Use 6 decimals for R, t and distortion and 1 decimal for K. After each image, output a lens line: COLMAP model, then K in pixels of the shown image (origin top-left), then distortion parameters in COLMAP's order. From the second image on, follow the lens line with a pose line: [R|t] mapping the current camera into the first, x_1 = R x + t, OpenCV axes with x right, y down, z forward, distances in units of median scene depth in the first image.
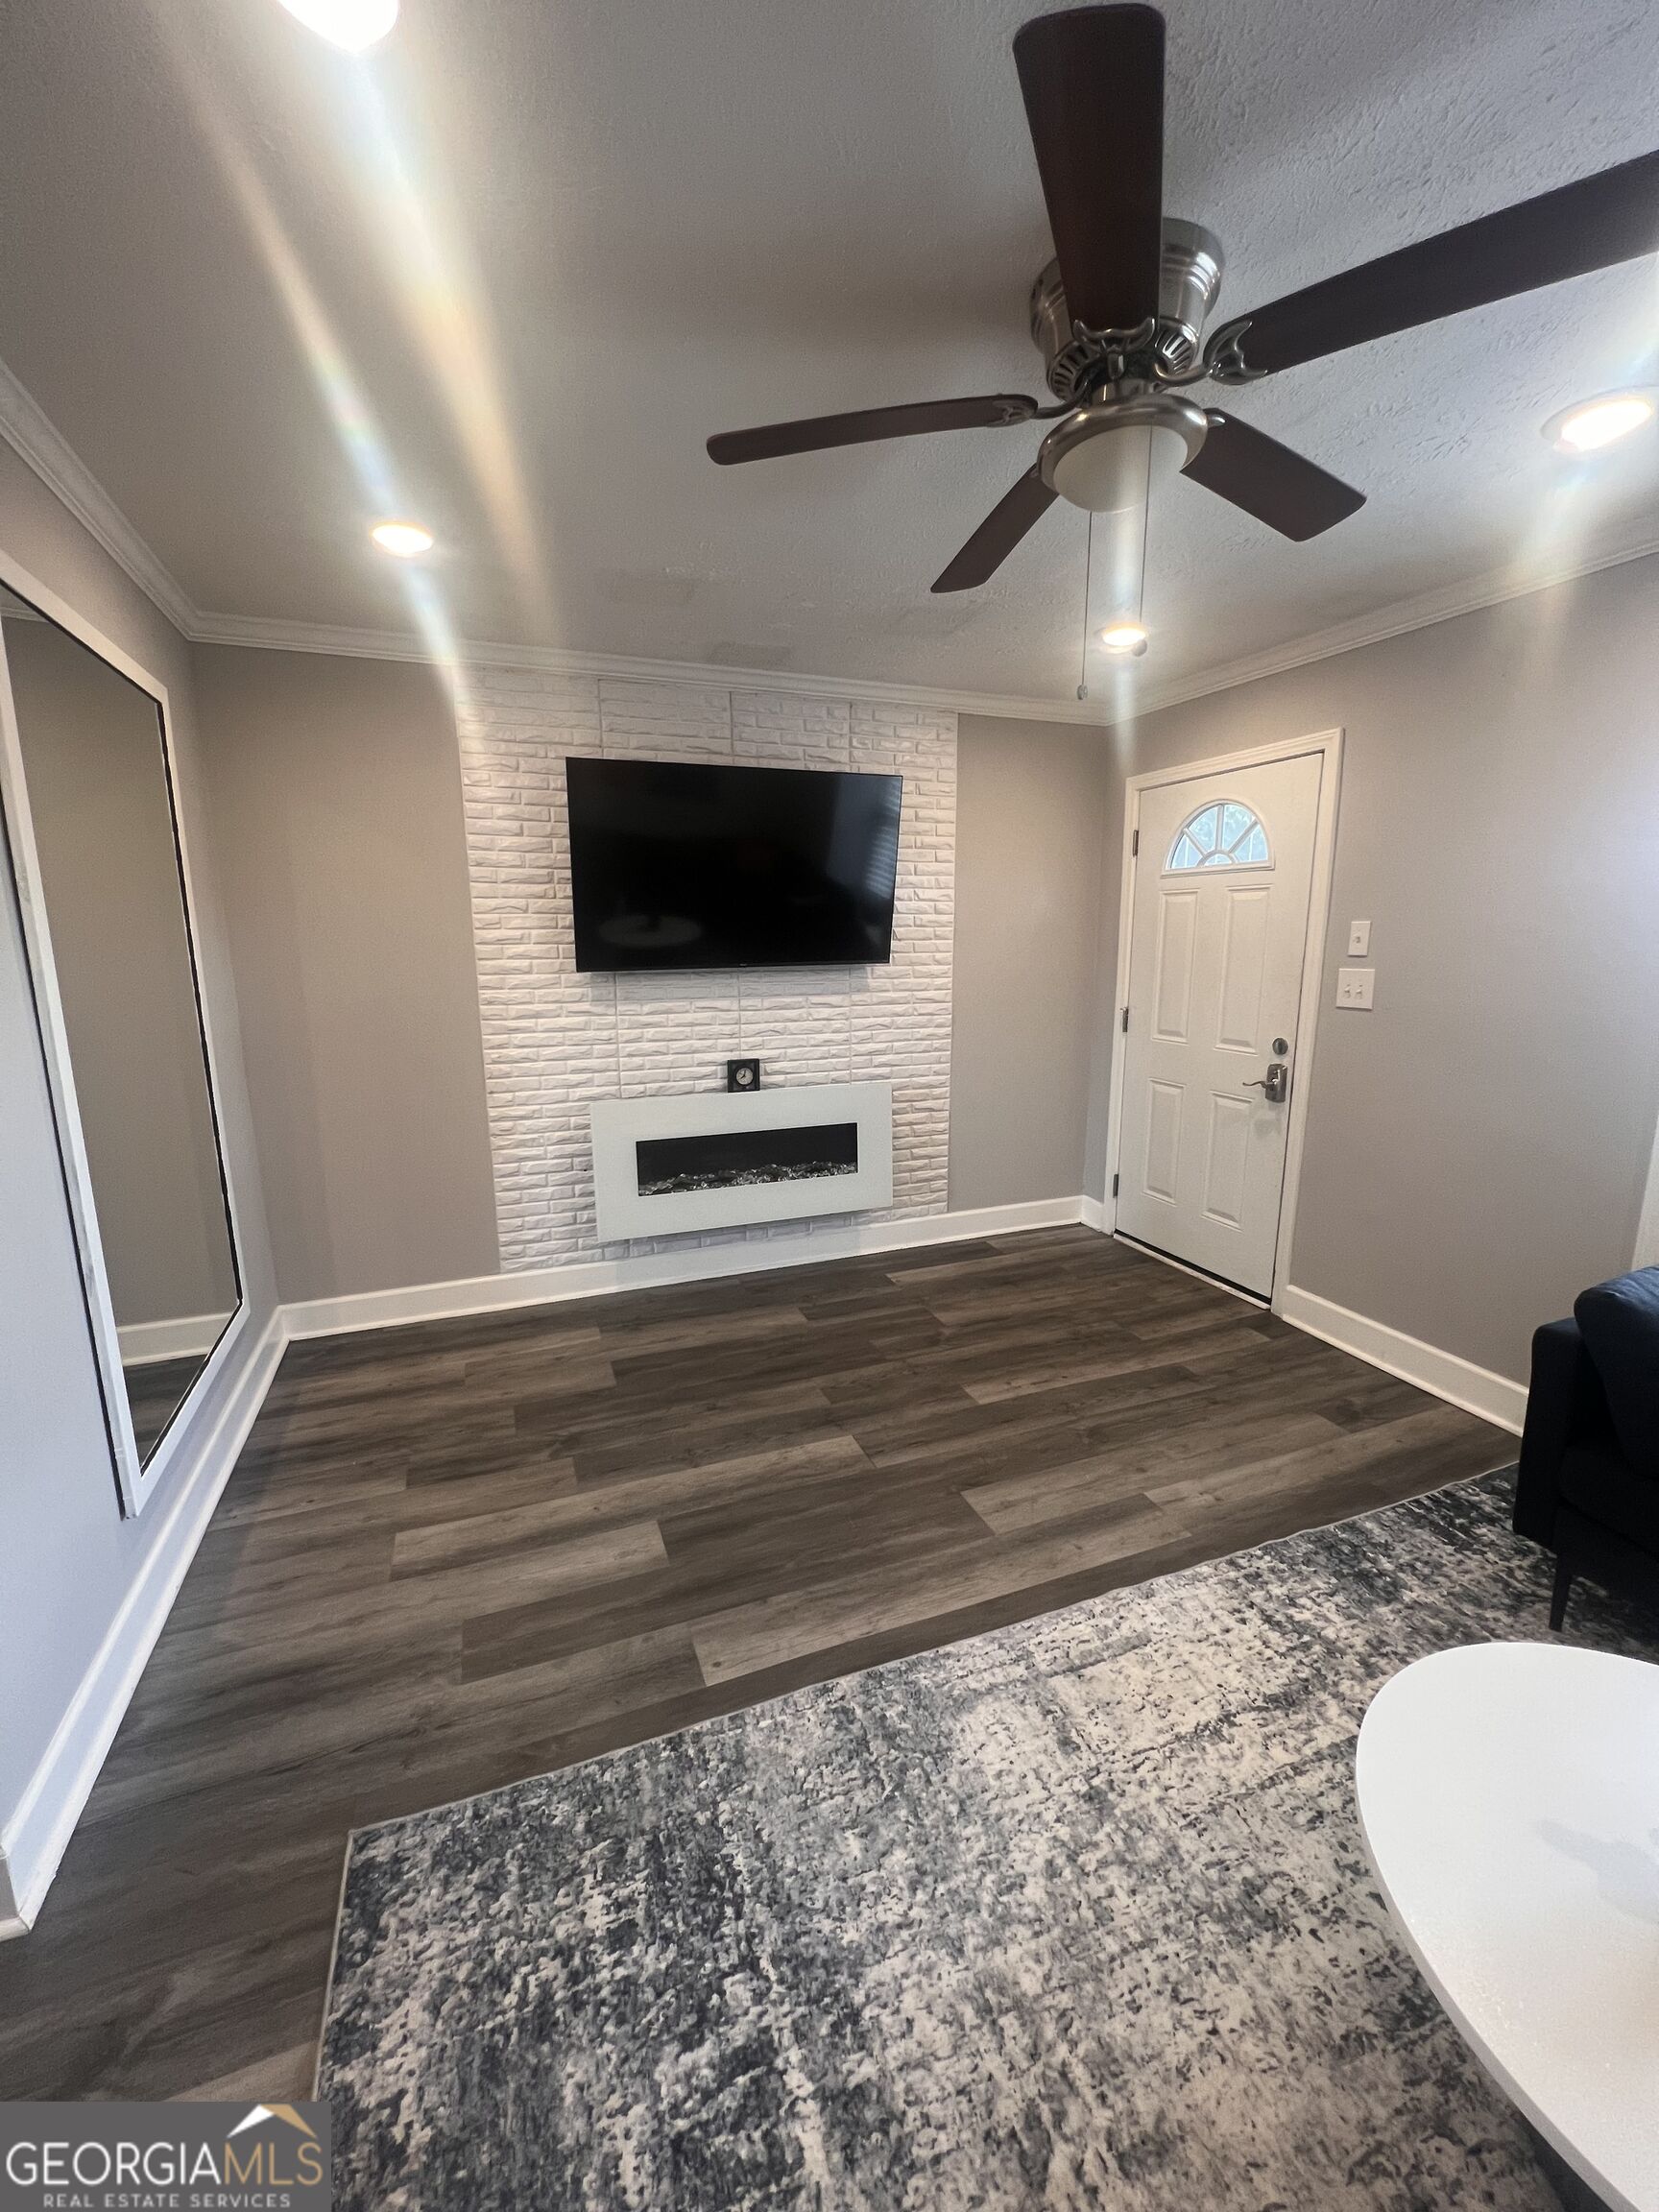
lens RADIAL K [[882.5, 0, 828.0], [0, 882.5, 1101.0], [0, 0, 1]] dist [-0.000246, 0.000271]
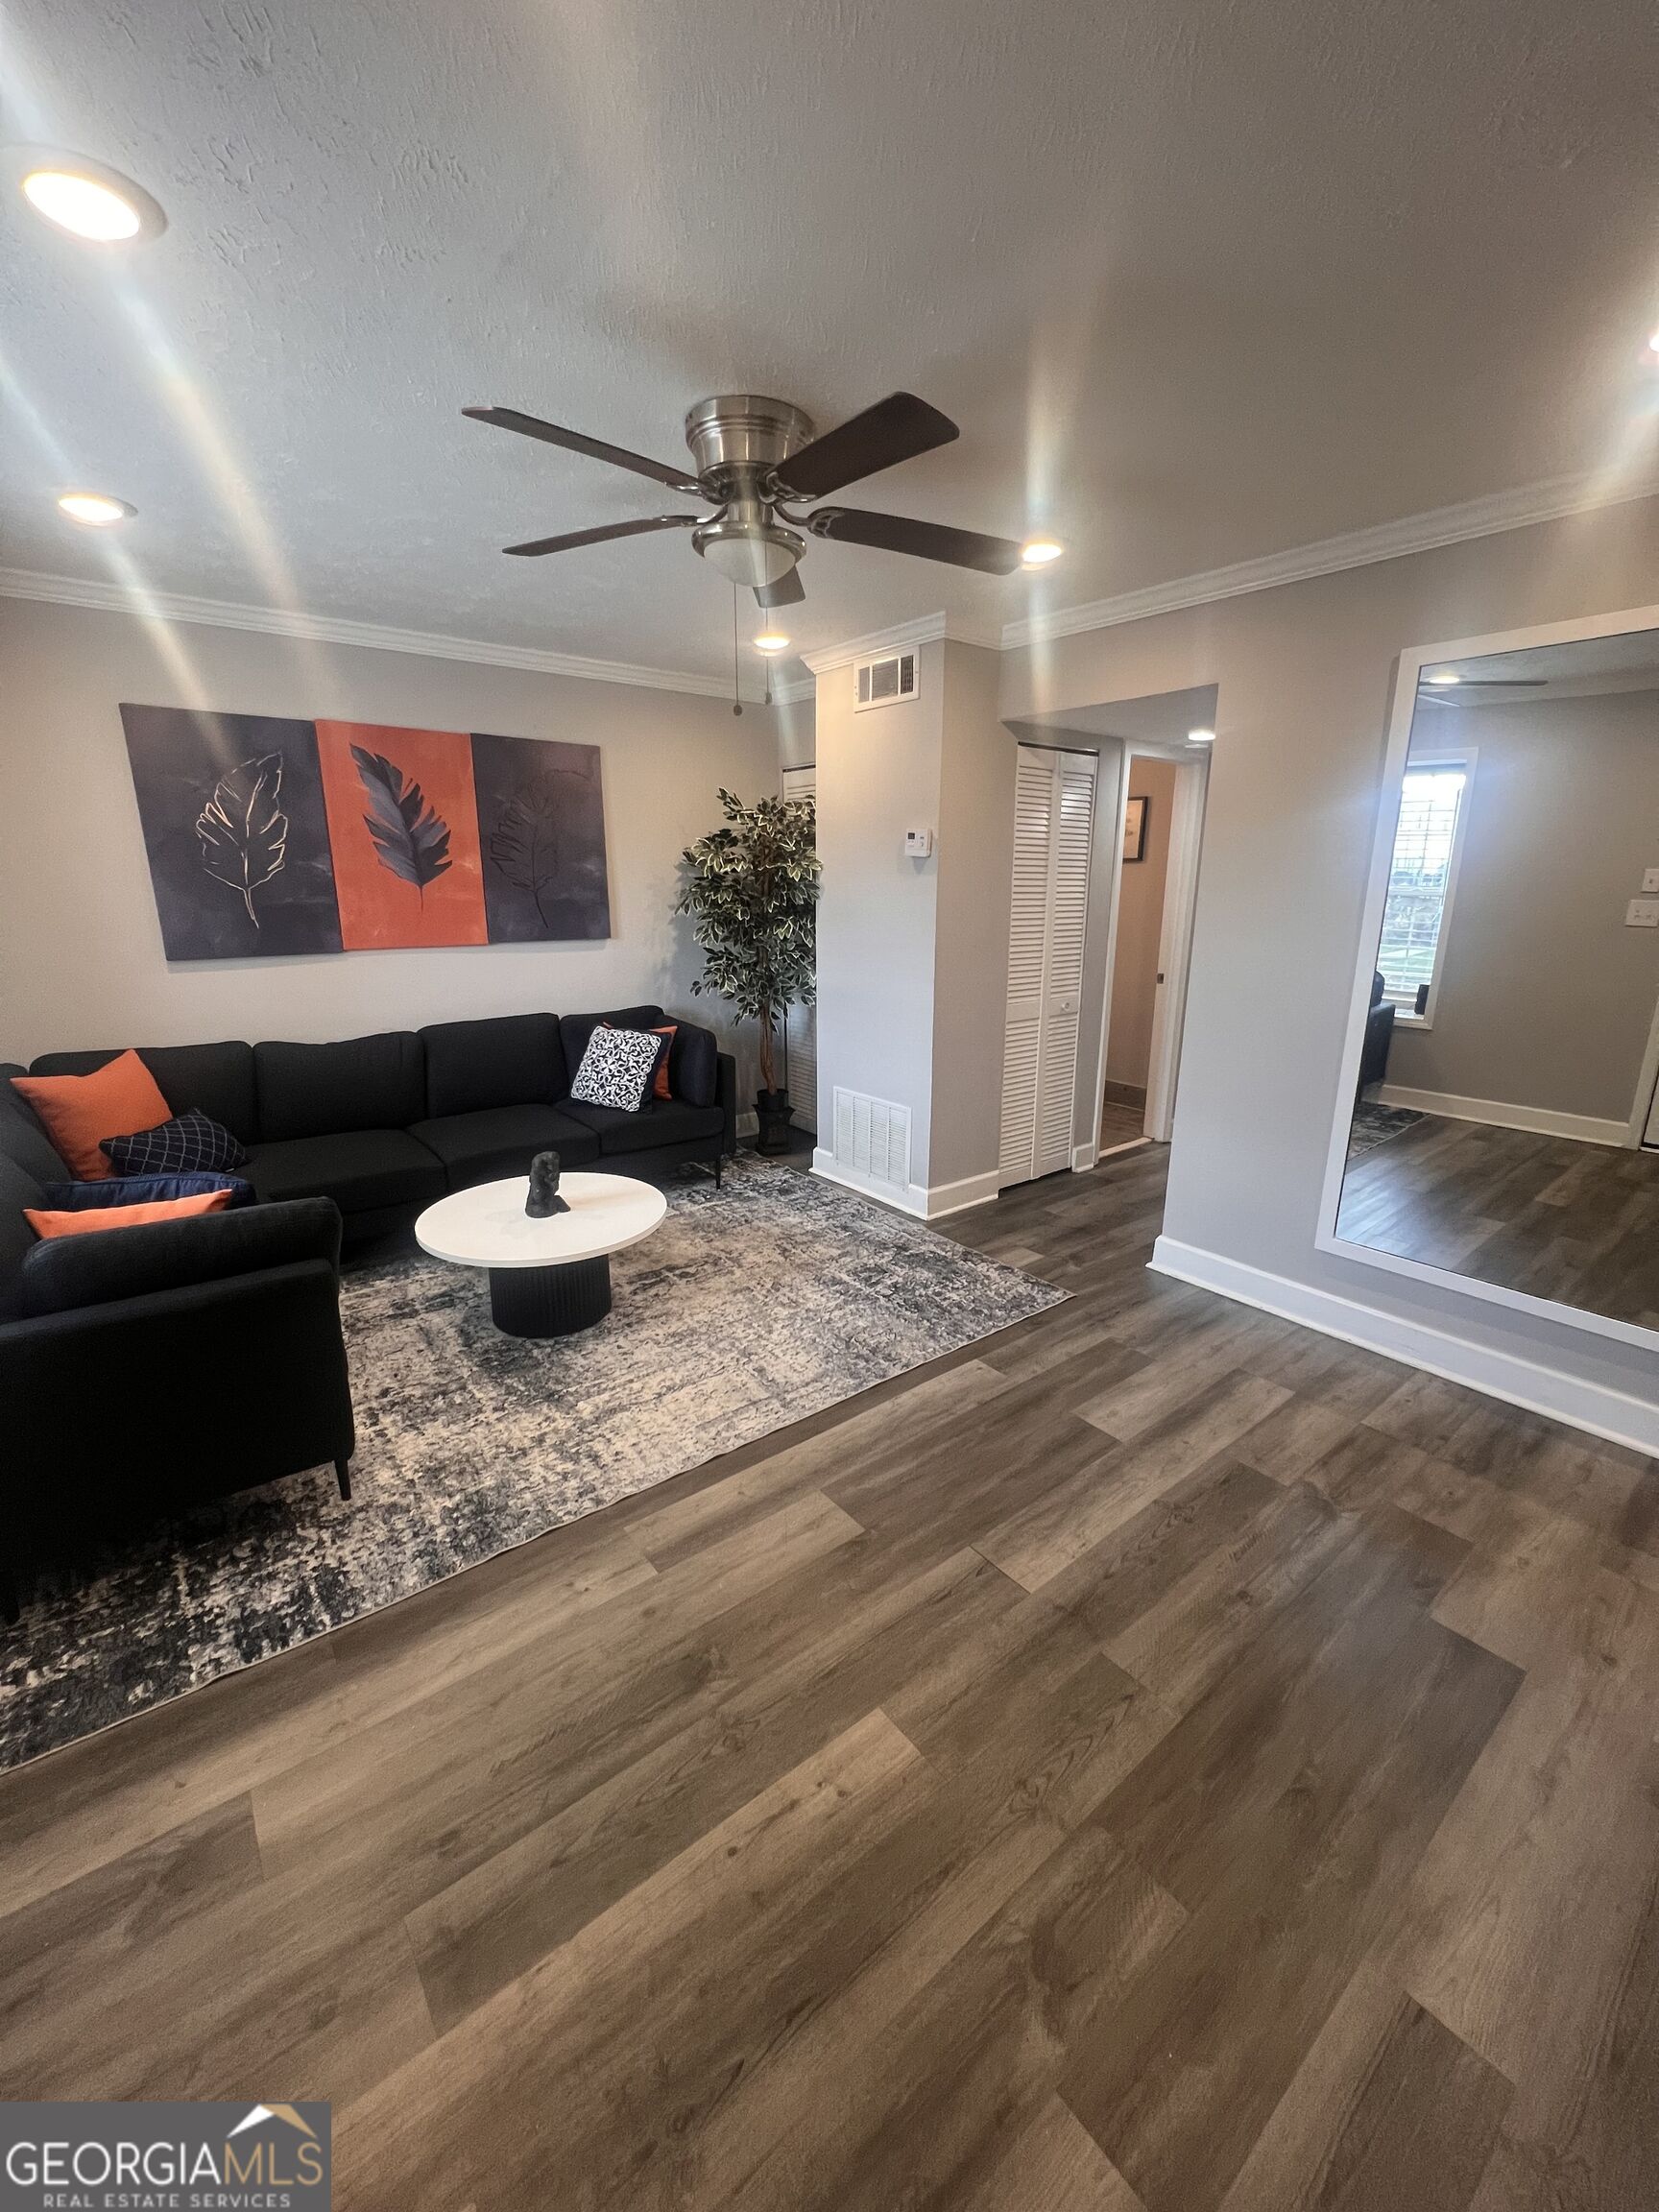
lens RADIAL K [[882.5, 0, 828.0], [0, 882.5, 1101.0], [0, 0, 1]] dist [-0.000246, 0.000271]
pose [[-0.956541, 0.073891, -0.282081, 0.469412], [-0.053621, 0.906294, 0.419233, -0.371133], [0.286626, 0.416138, -0.862945, 1.828570]]
